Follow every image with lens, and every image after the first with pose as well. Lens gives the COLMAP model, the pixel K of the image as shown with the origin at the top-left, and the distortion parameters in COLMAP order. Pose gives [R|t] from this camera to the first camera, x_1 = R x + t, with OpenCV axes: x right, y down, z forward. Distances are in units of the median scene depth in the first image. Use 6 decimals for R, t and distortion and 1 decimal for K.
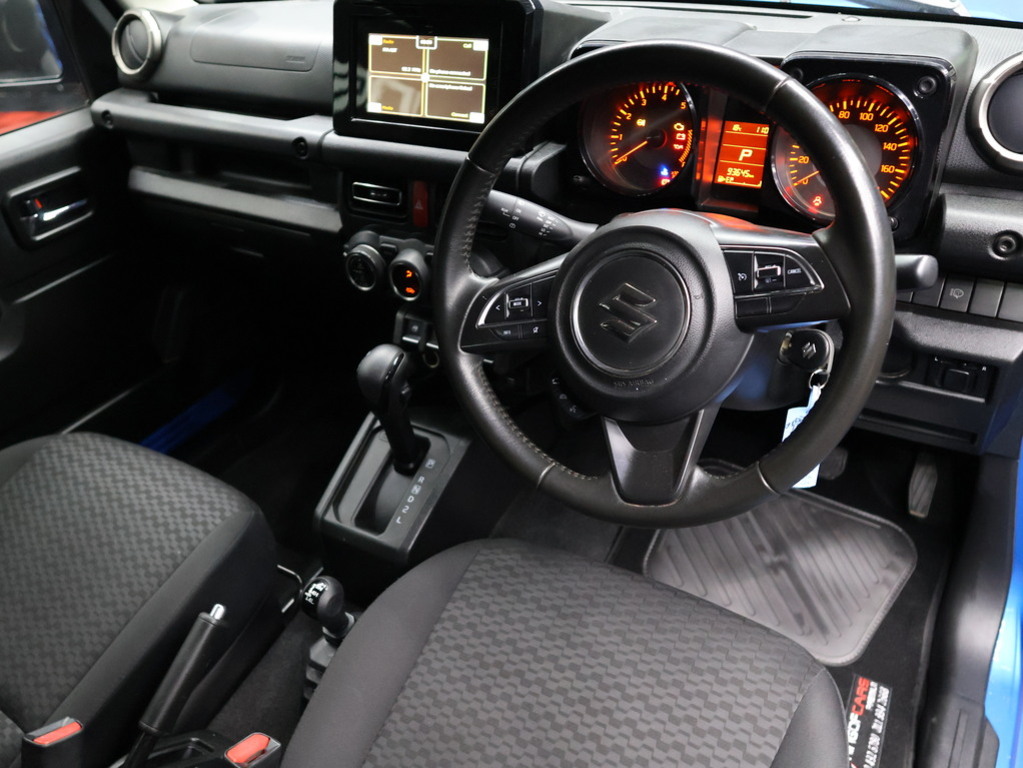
lens RADIAL K [[860.4, 0, 507.7], [0, 860.4, 387.7], [0, 0, 1]] dist [0.007036, -0.005716]
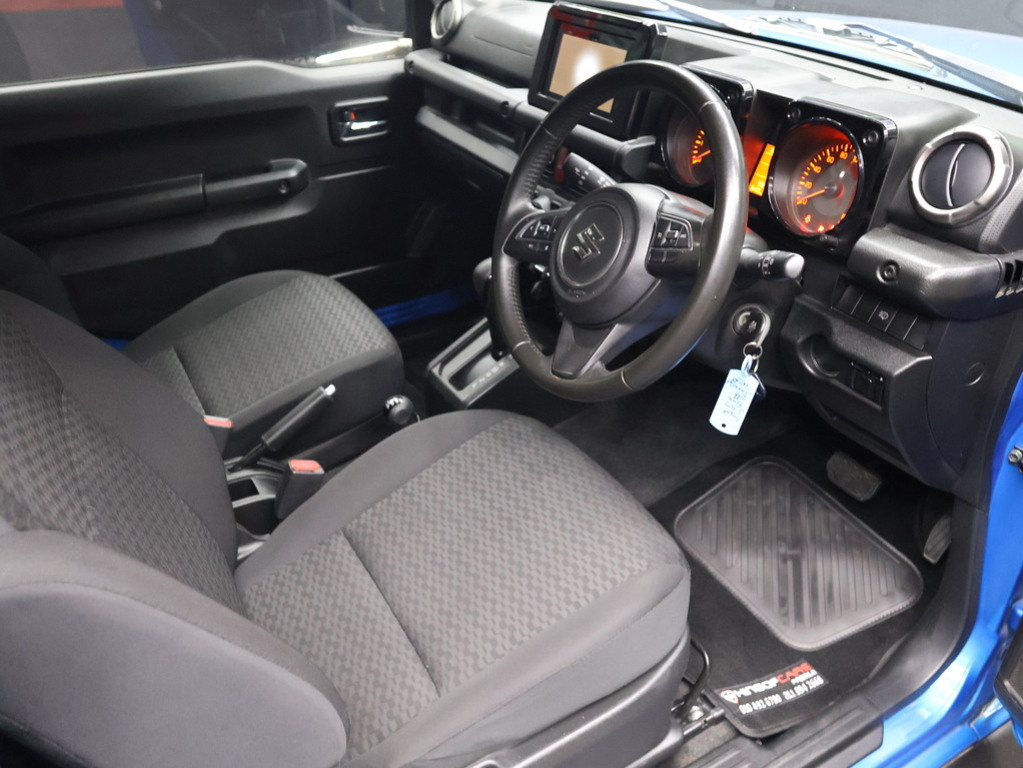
lens RADIAL K [[860.4, 0, 507.7], [0, 860.4, 387.7], [0, 0, 1]] dist [0.007036, -0.005716]
pose [[0.876940, 0.314114, -0.363743, 0.493319], [-0.319405, 0.946439, 0.047262, 0.091355], [0.359106, 0.074735, 0.930300, -0.289128]]
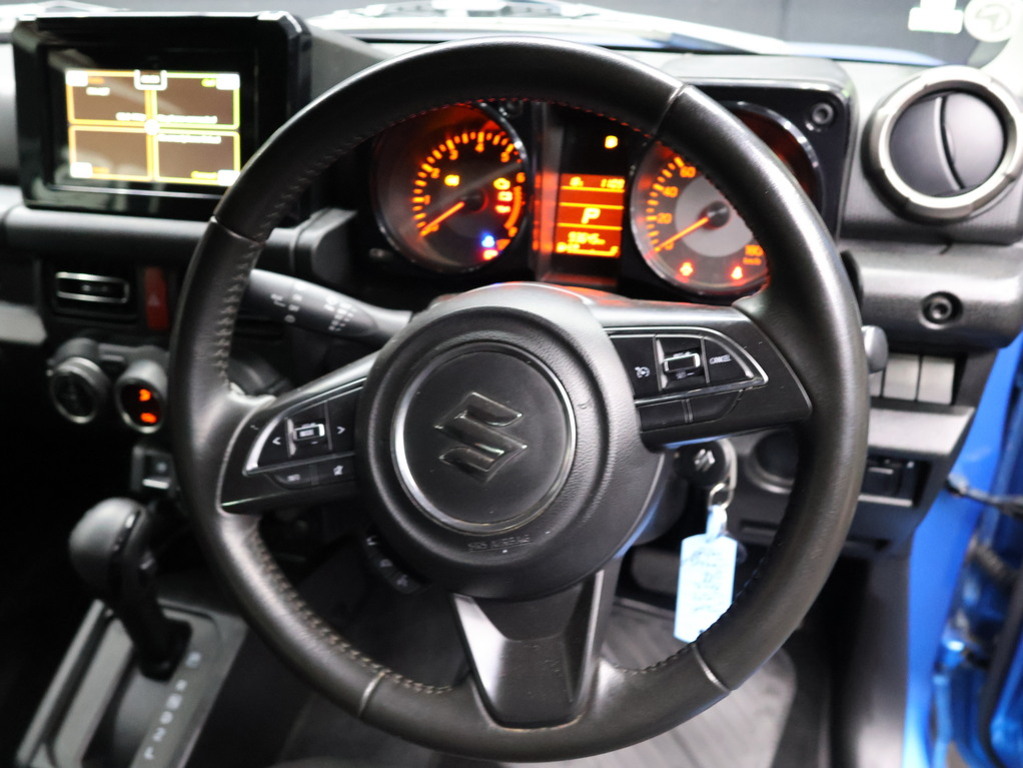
lens RADIAL K [[860.4, 0, 507.7], [0, 860.4, 387.7], [0, 0, 1]] dist [0.007036, -0.005716]
pose [[0.966343, -0.069520, 0.247685, -0.000747], [0.096779, 0.990307, -0.099626, -0.045065], [-0.238358, 0.120244, 0.963705, 0.283252]]
